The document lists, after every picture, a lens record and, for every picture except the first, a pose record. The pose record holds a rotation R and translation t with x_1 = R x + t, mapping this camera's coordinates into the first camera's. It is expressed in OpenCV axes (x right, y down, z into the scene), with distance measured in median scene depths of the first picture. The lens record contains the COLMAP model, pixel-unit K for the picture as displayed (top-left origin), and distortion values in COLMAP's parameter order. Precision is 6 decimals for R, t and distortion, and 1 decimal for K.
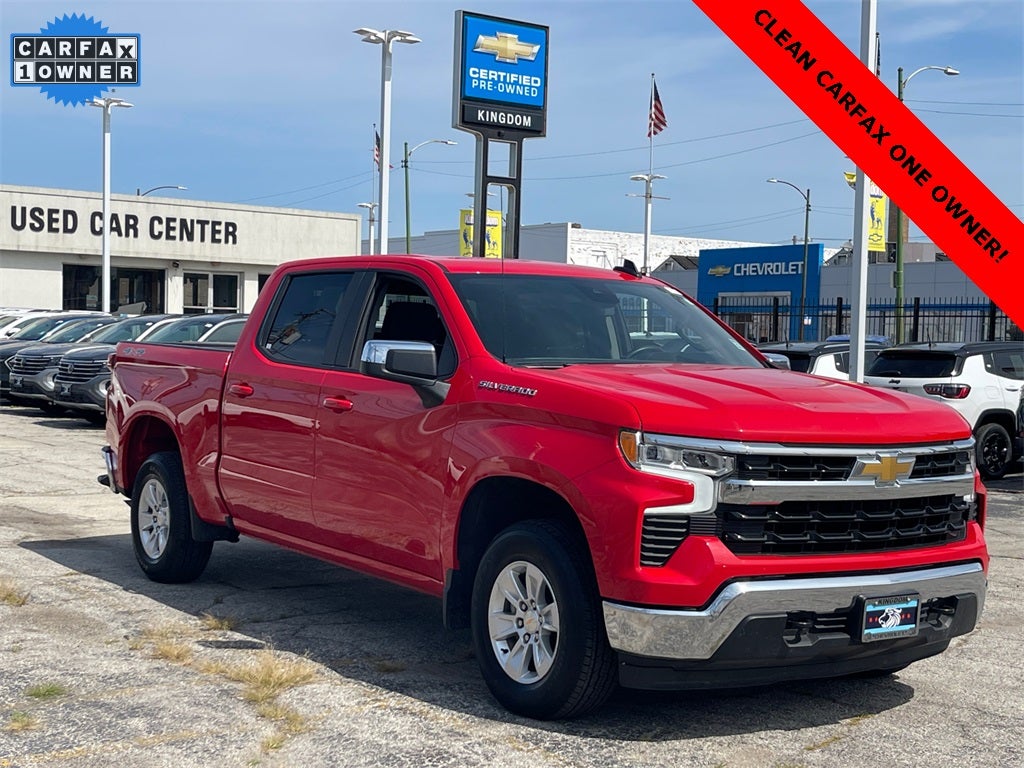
lens RADIAL K [[1534.1, 0, 507.5], [0, 1534.1, 386.9], [0, 0, 1]] dist [0.082129, 0.000000]
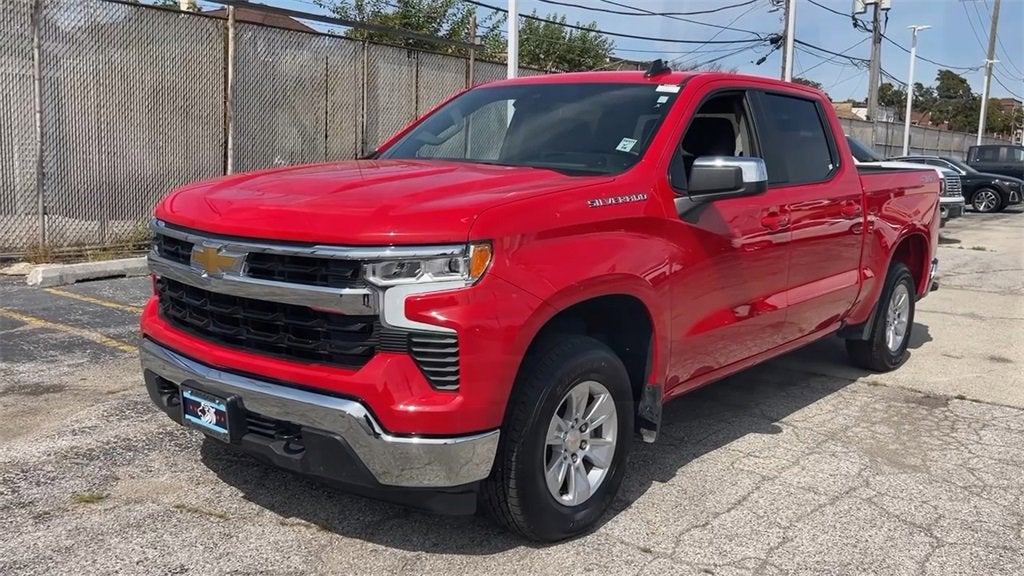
lens RADIAL K [[896.1, 0, 514.6], [0, 896.1, 282.0], [0, 0, 1]] dist [0.037620, -0.018461]
pose [[0.257801, 0.116291, -0.959174, 0.579348], [-0.045998, 0.993082, 0.108039, -0.001300], [0.965103, 0.016267, 0.261366, 0.725263]]
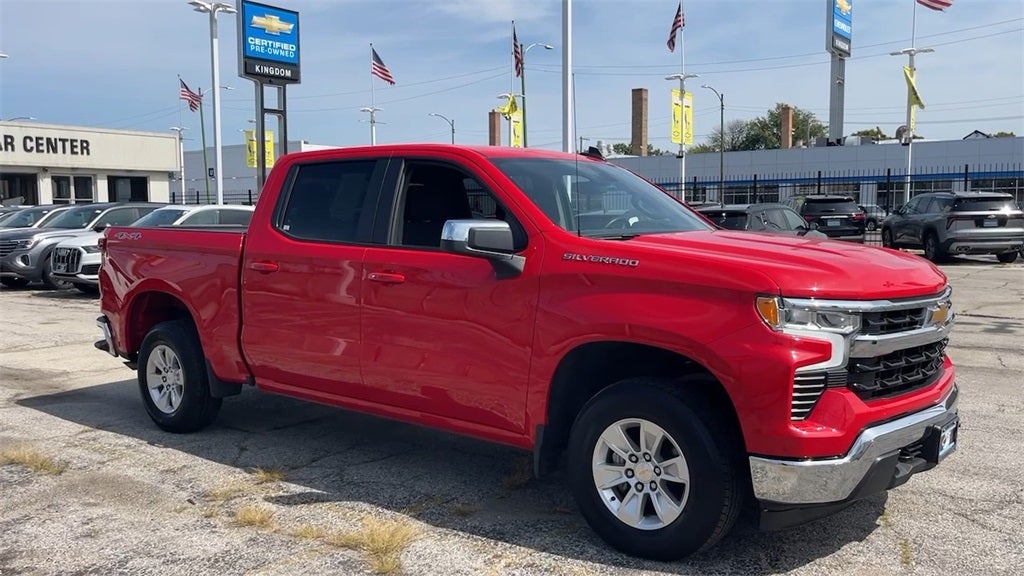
lens RADIAL K [[896.1, 0, 514.7], [0, 896.1, 283.6], [0, 0, 1]] dist [0.037620, -0.018461]
pose [[0.958663, -0.054334, 0.279309, -0.178153], [0.040207, 0.997617, 0.056067, -0.015210], [-0.281690, -0.042519, 0.958563, 0.304186]]
